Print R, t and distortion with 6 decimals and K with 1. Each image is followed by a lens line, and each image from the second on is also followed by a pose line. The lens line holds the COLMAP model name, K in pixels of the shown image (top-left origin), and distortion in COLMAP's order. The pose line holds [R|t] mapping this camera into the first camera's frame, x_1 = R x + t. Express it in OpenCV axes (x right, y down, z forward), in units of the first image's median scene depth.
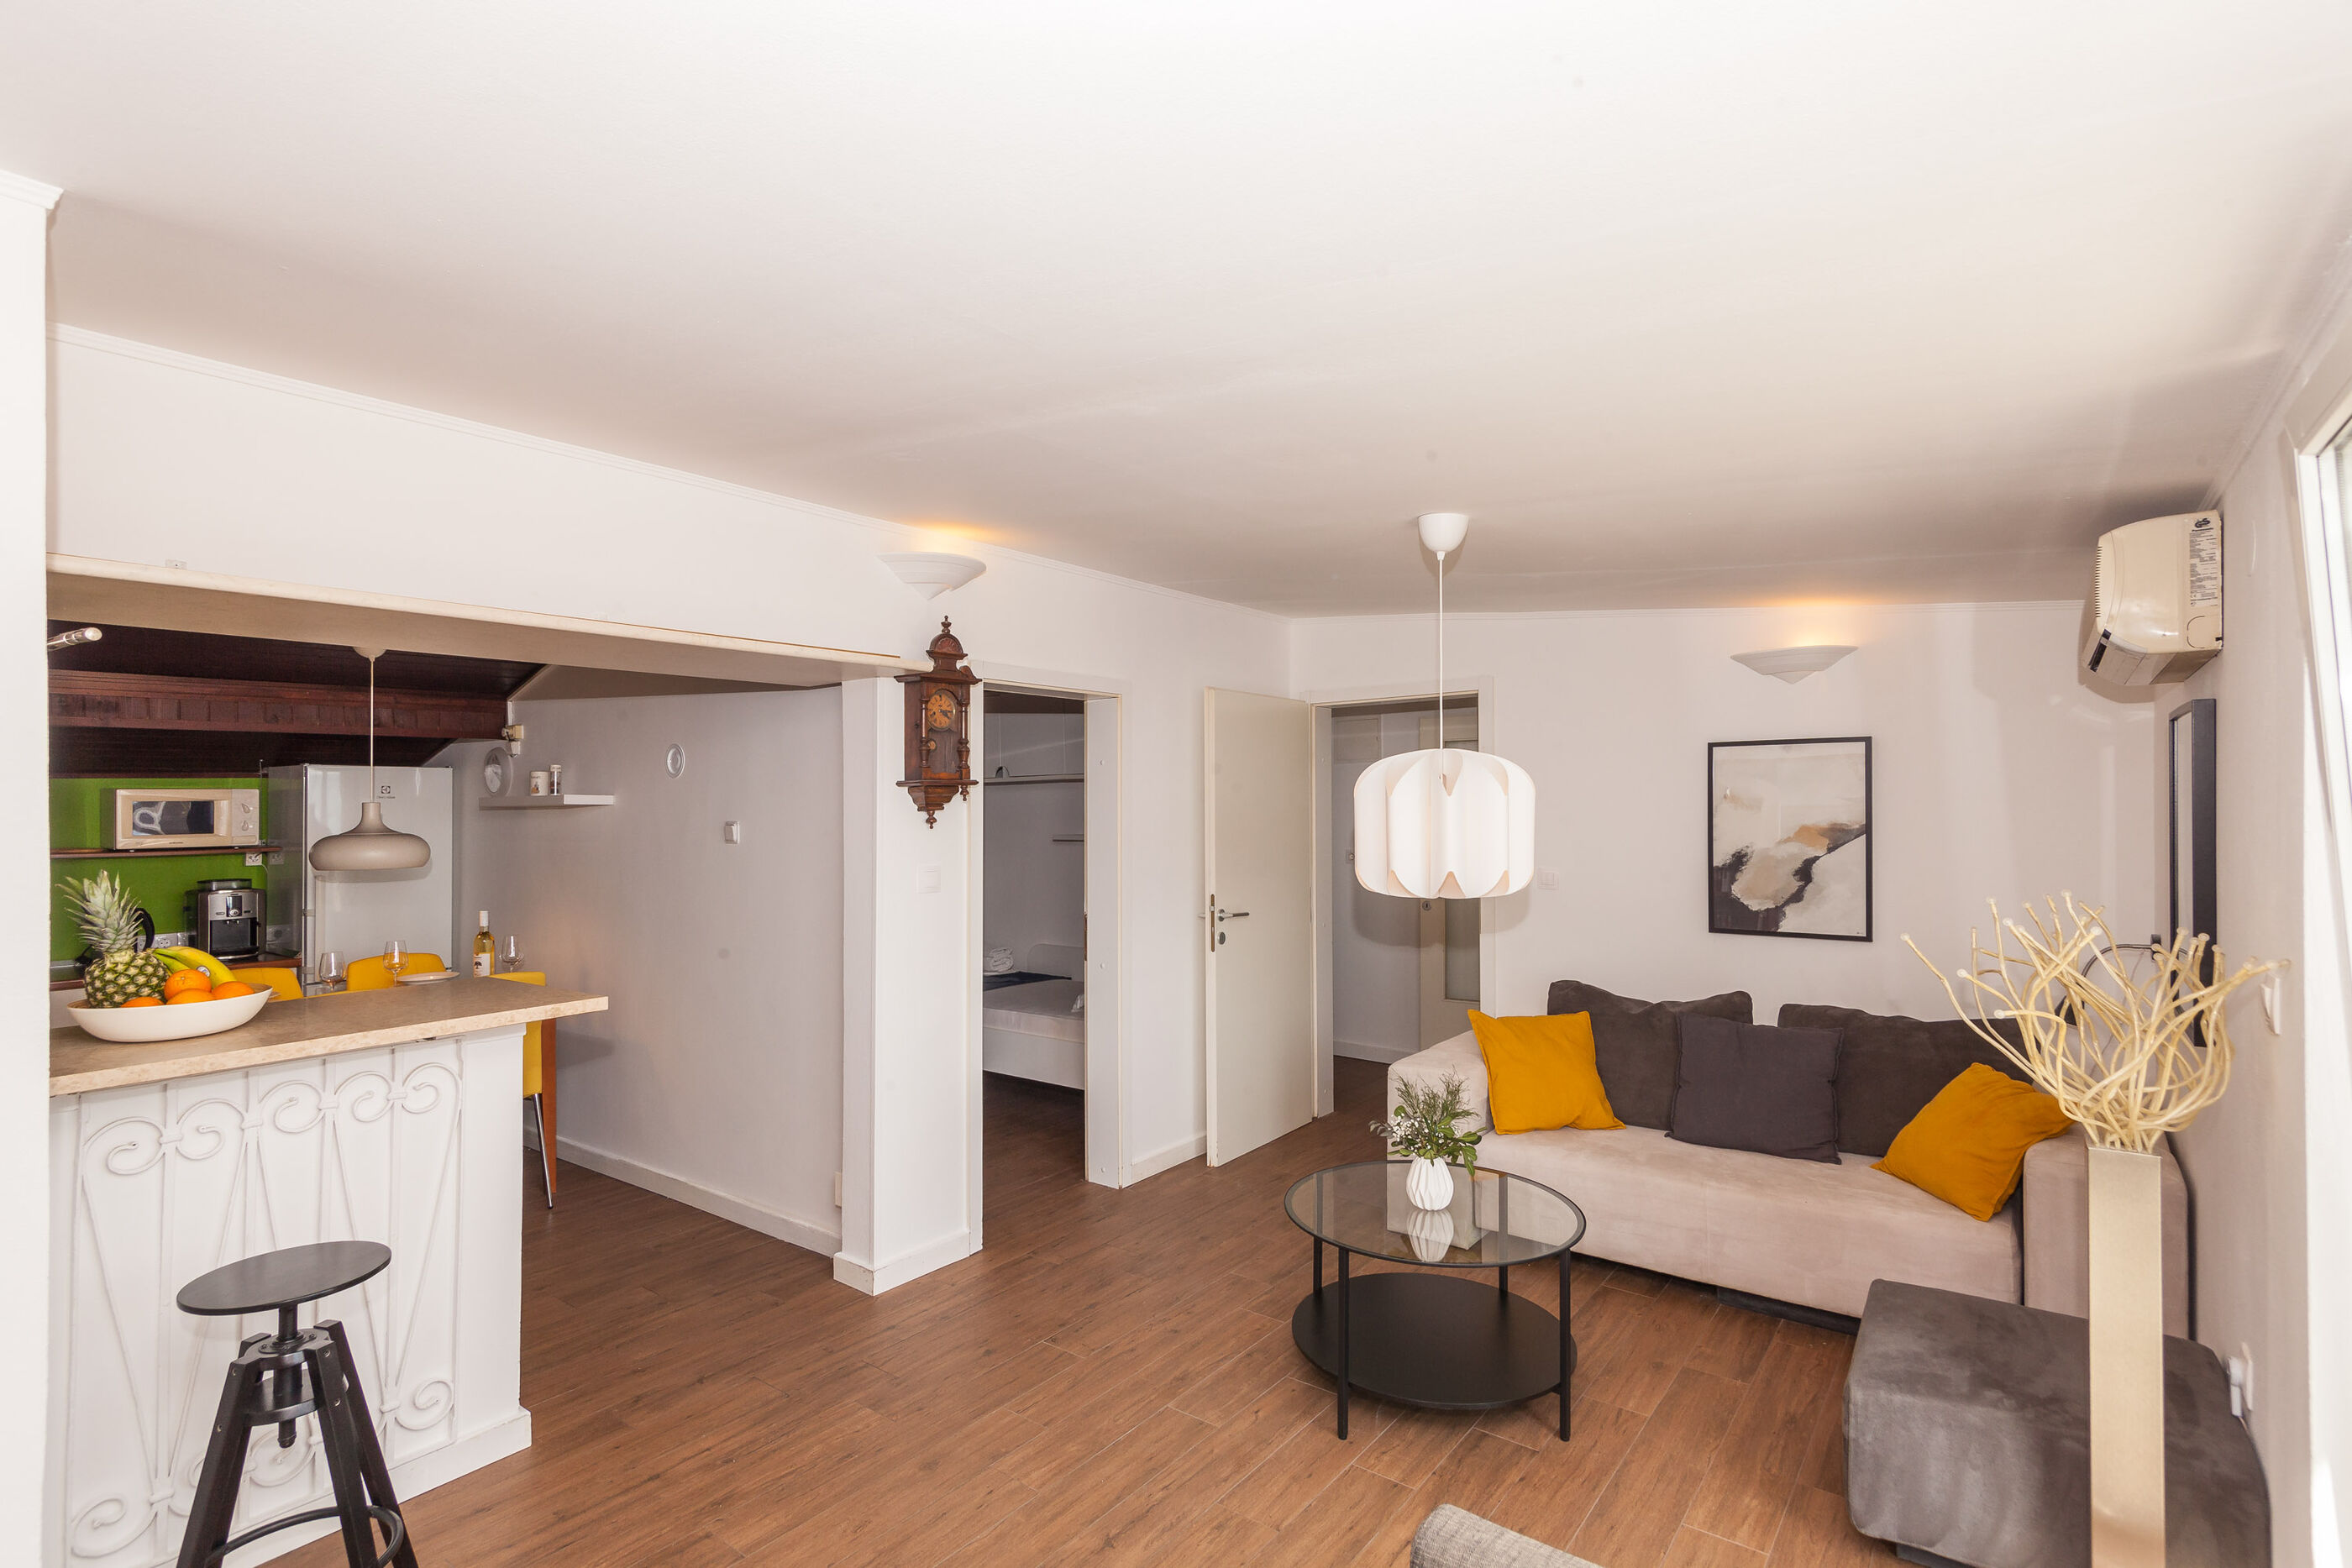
lens RADIAL K [[1104.4, 0, 1158.4], [0, 1104.4, 820.4], [0, 0, 1]] dist [0.019205, -0.015066]
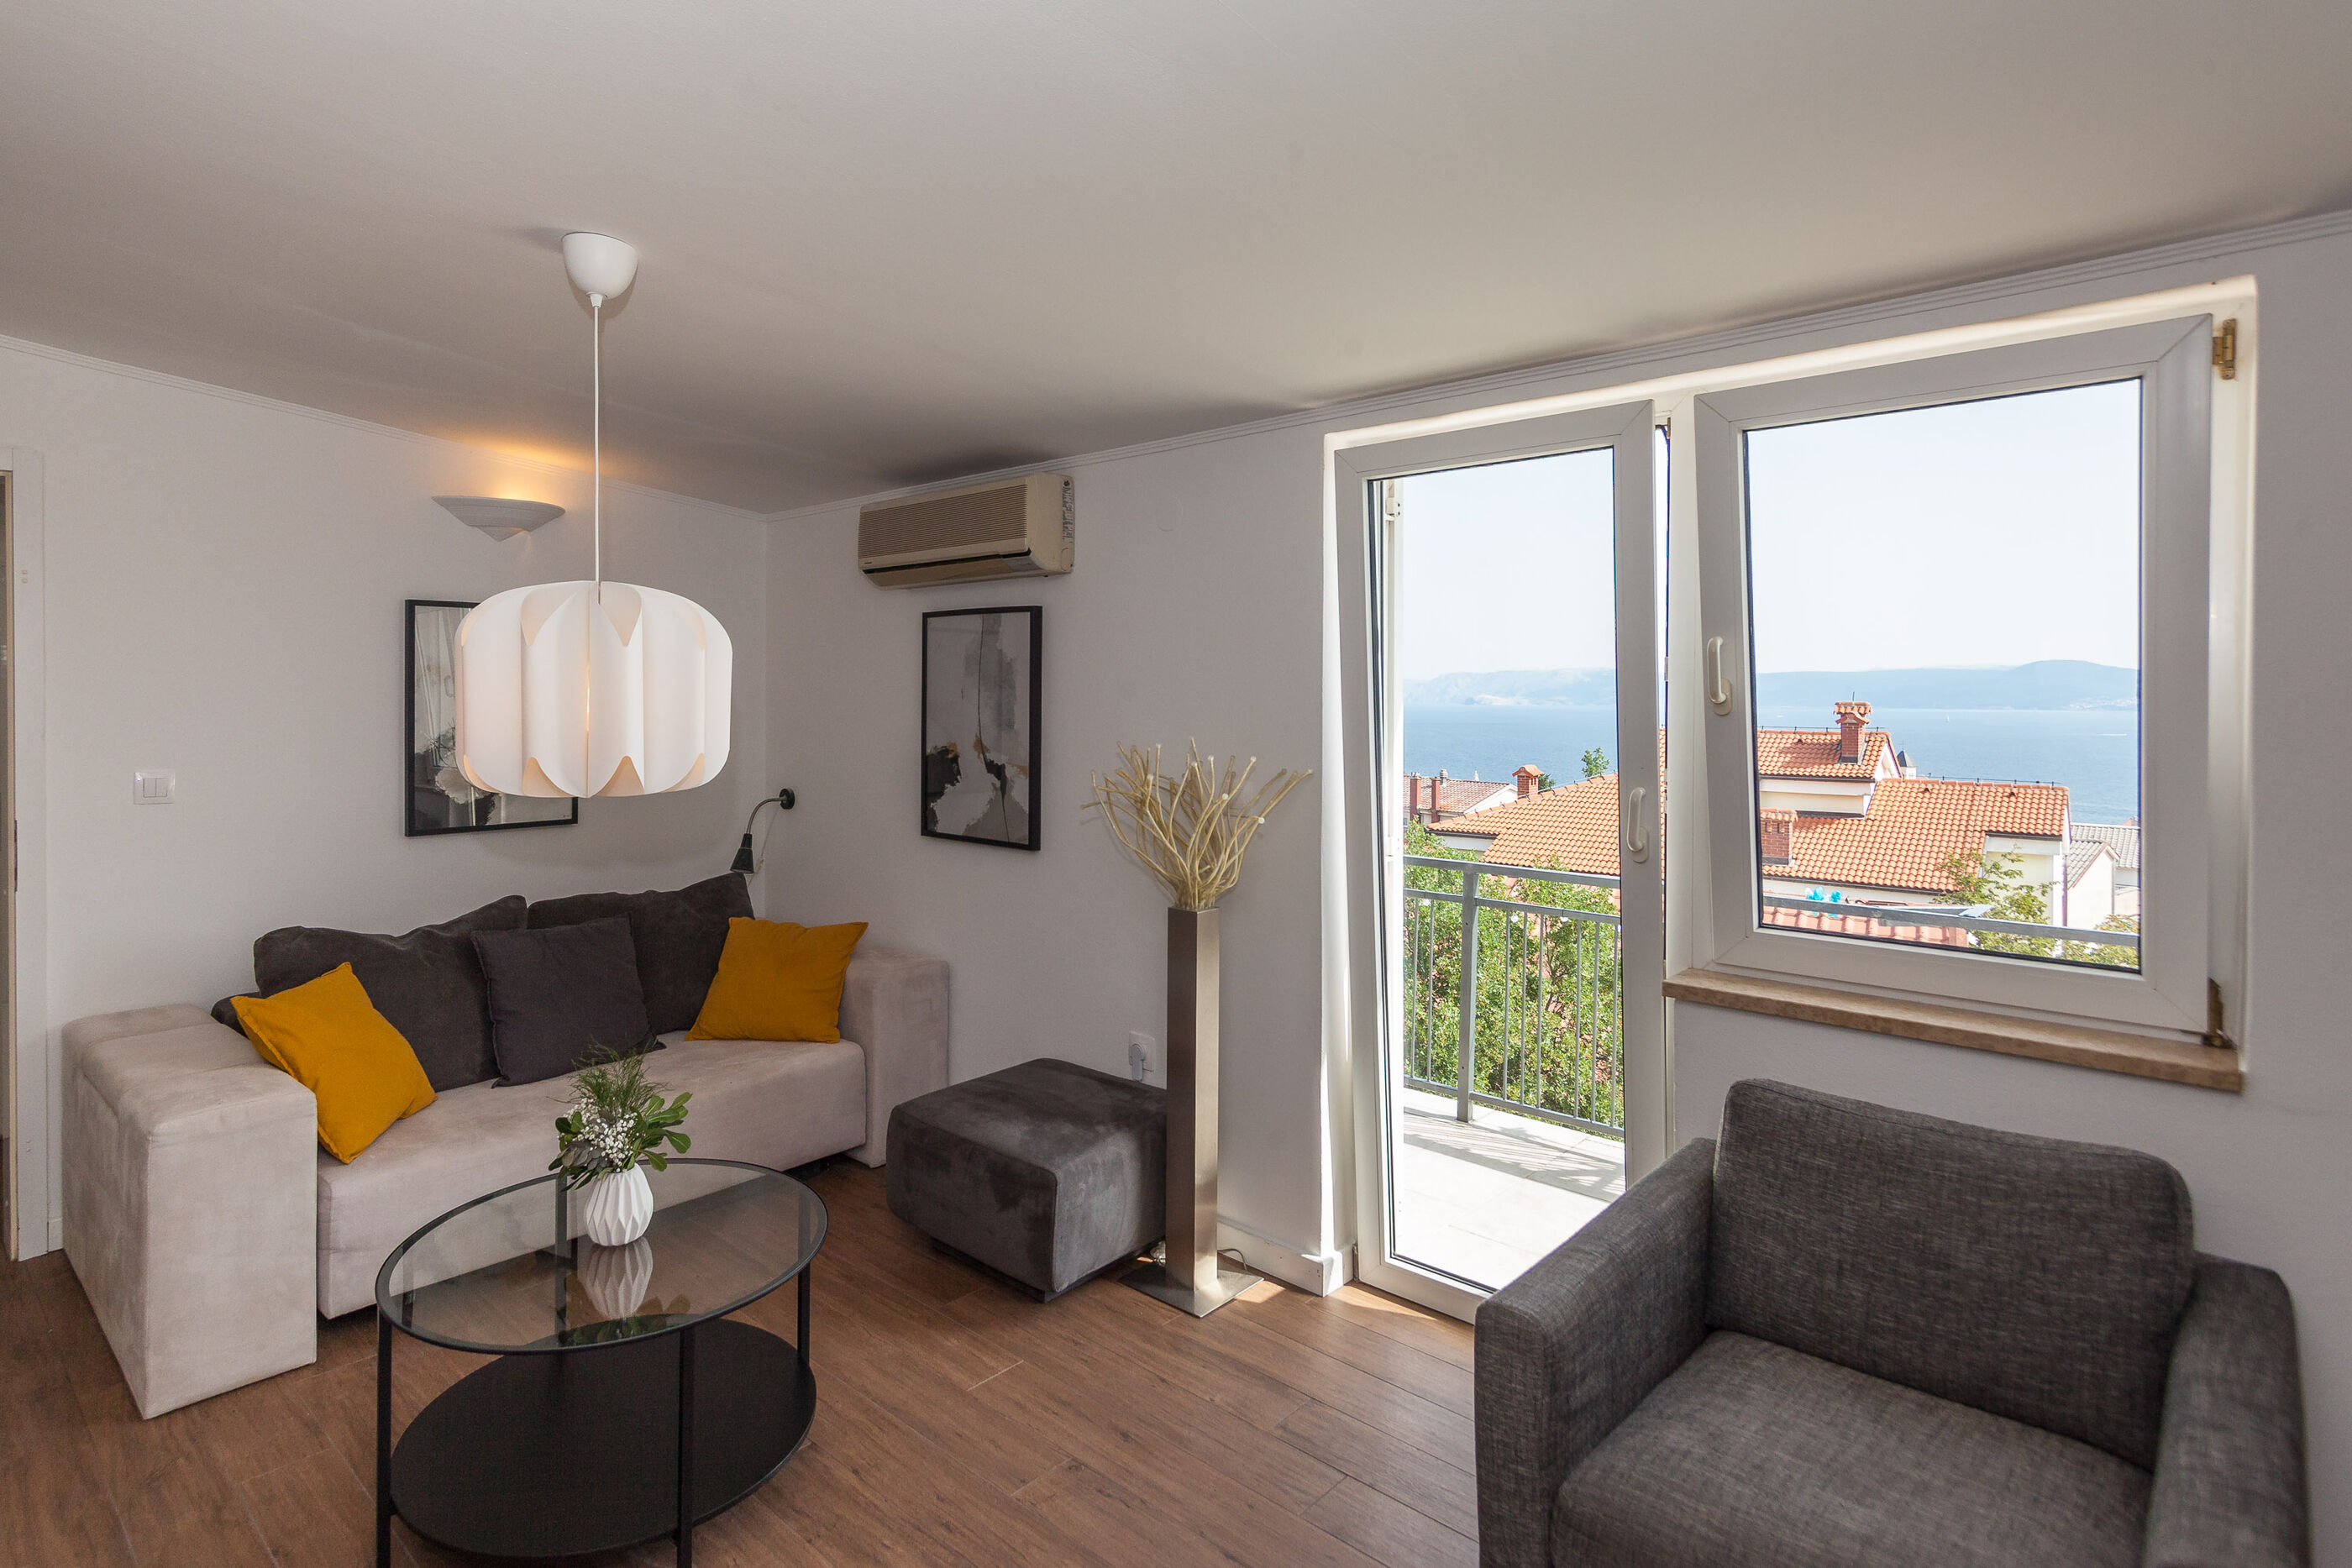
lens RADIAL K [[1199.3, 0, 1115.3], [0, 1199.3, 721.0], [0, 0, 1]] dist [-0.000474, -0.000272]
pose [[0.099889, -0.013338, 0.994909, -0.372434], [0.008197, 0.999887, 0.012582, 0.013101], [-0.994965, 0.006898, 0.099987, 0.487472]]
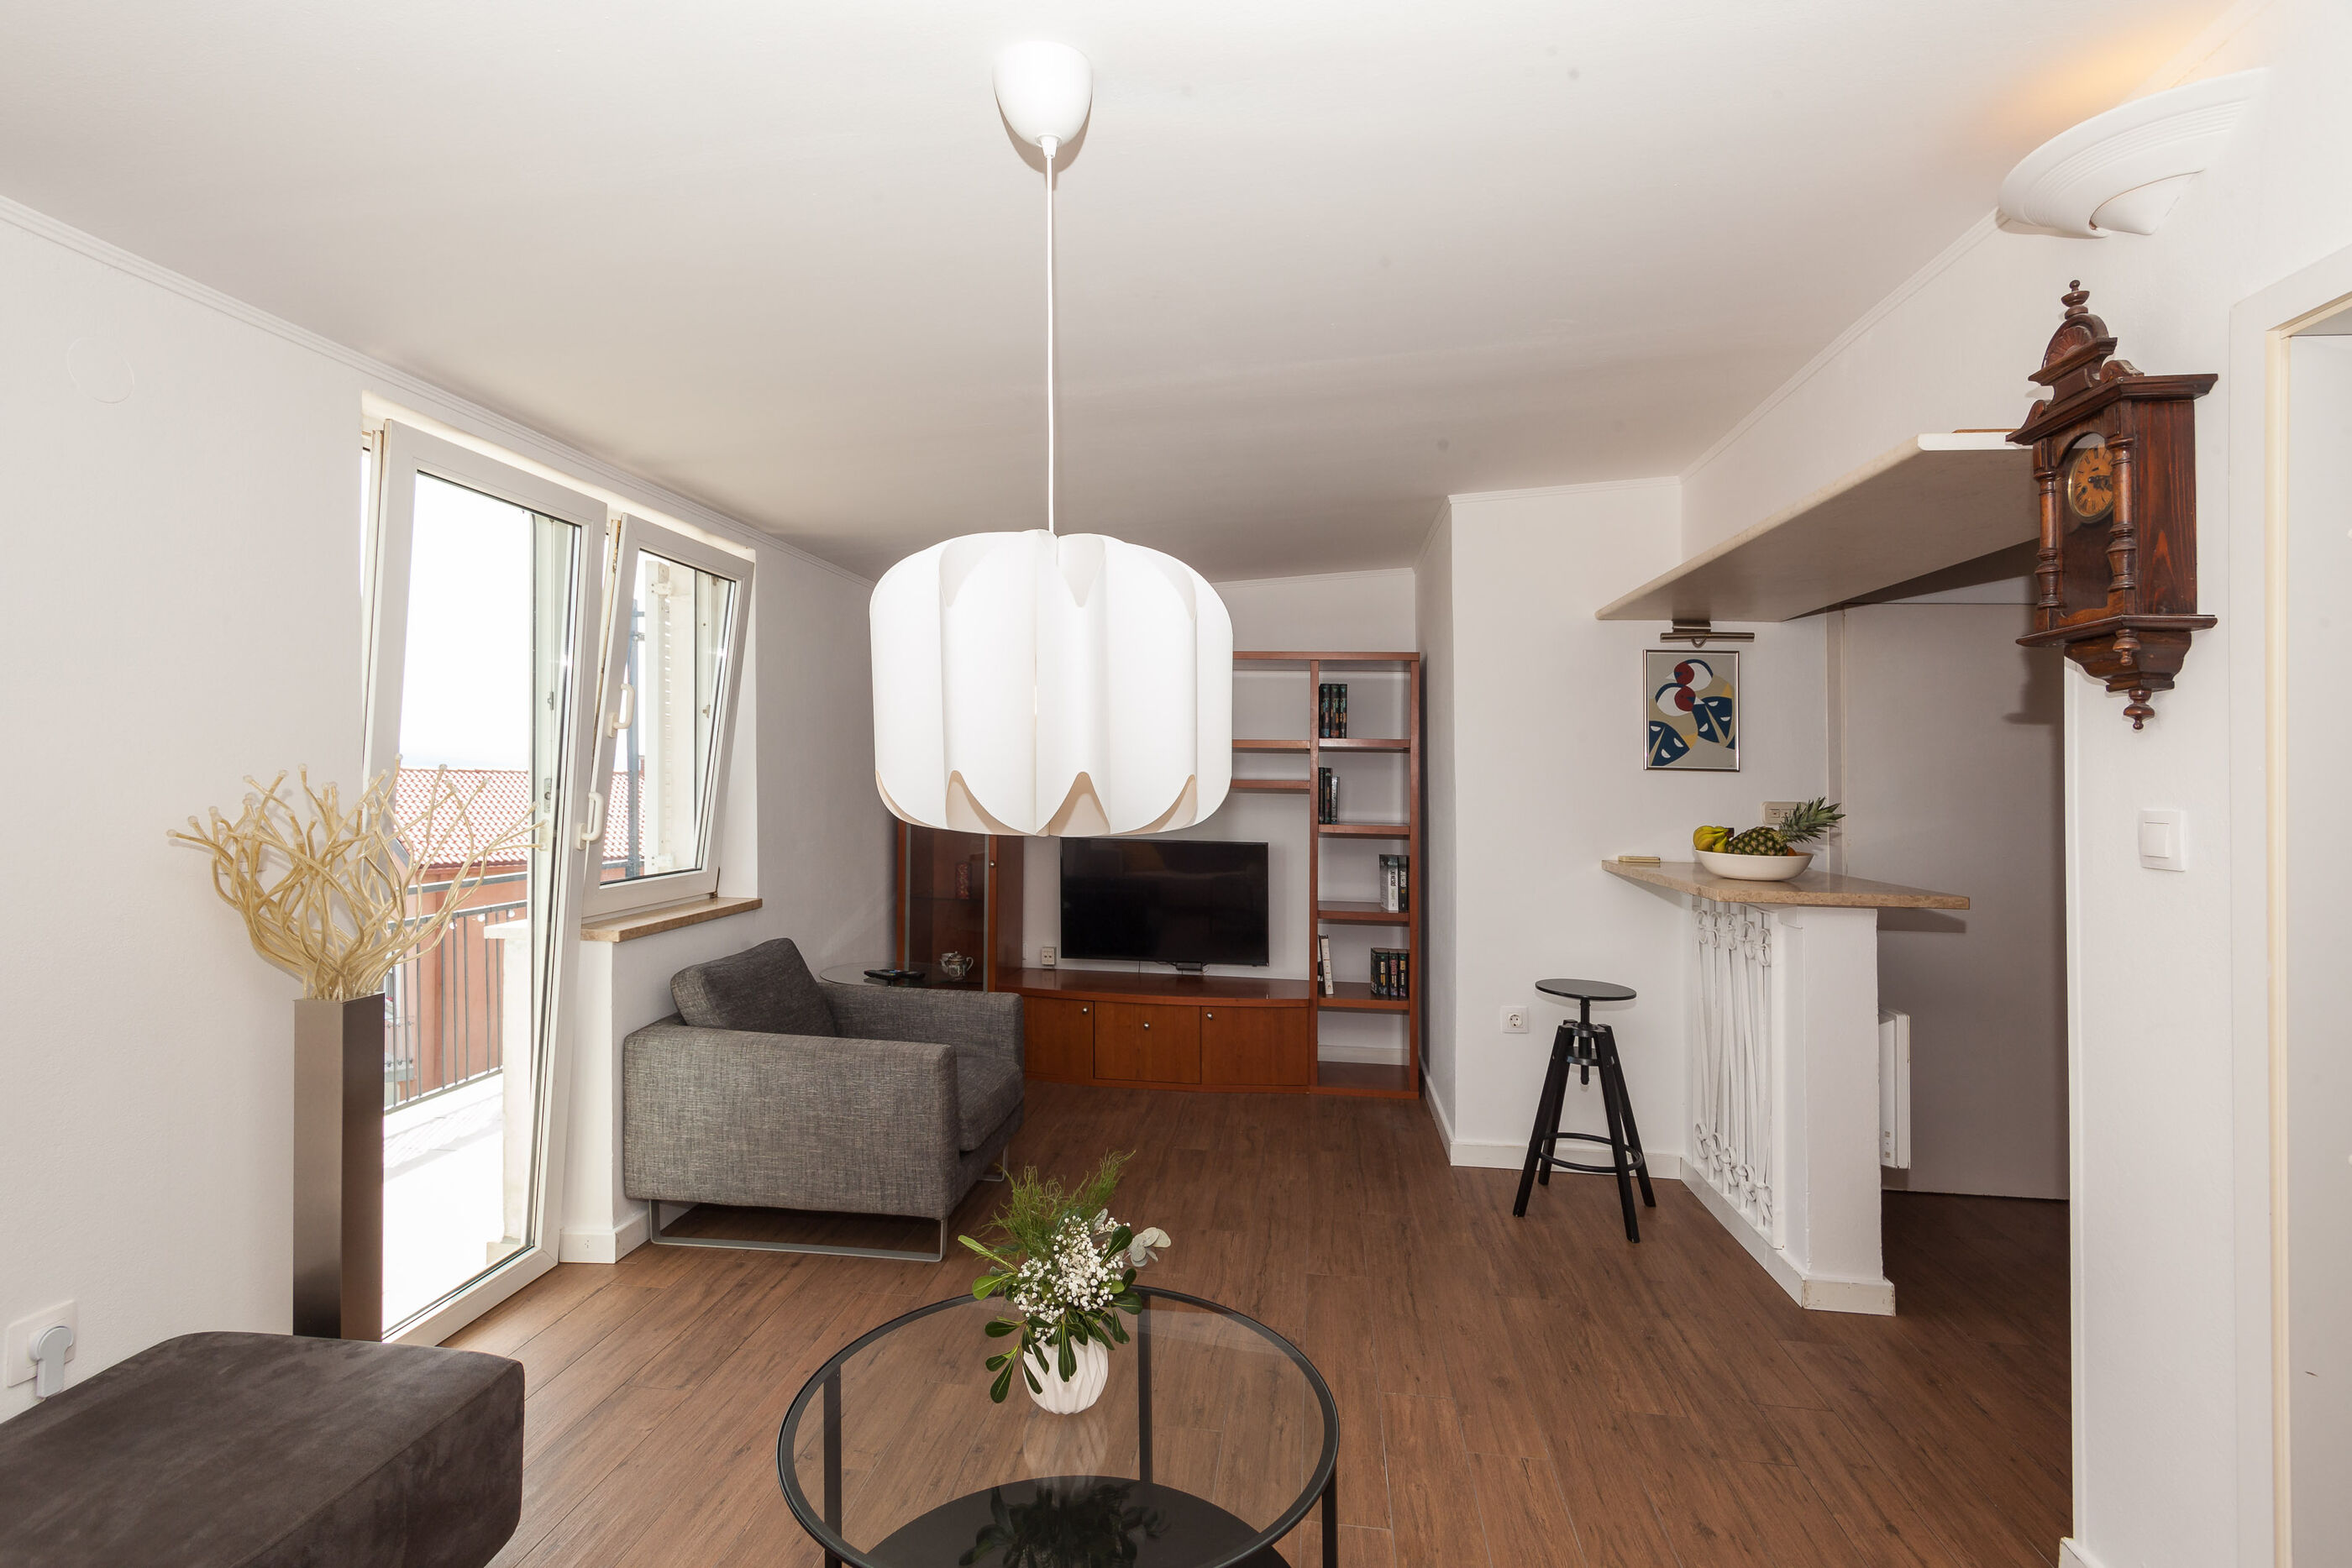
lens RADIAL K [[1119.5, 0, 1177.1], [0, 1119.5, 717.9], [0, 0, 1]] dist [0.001892, -0.000120]
pose [[-0.856208, -0.032749, -0.515592, 0.398438], [-0.019082, 0.999313, -0.031784, 0.025648], [0.516278, -0.017375, -0.856245, 1.207941]]
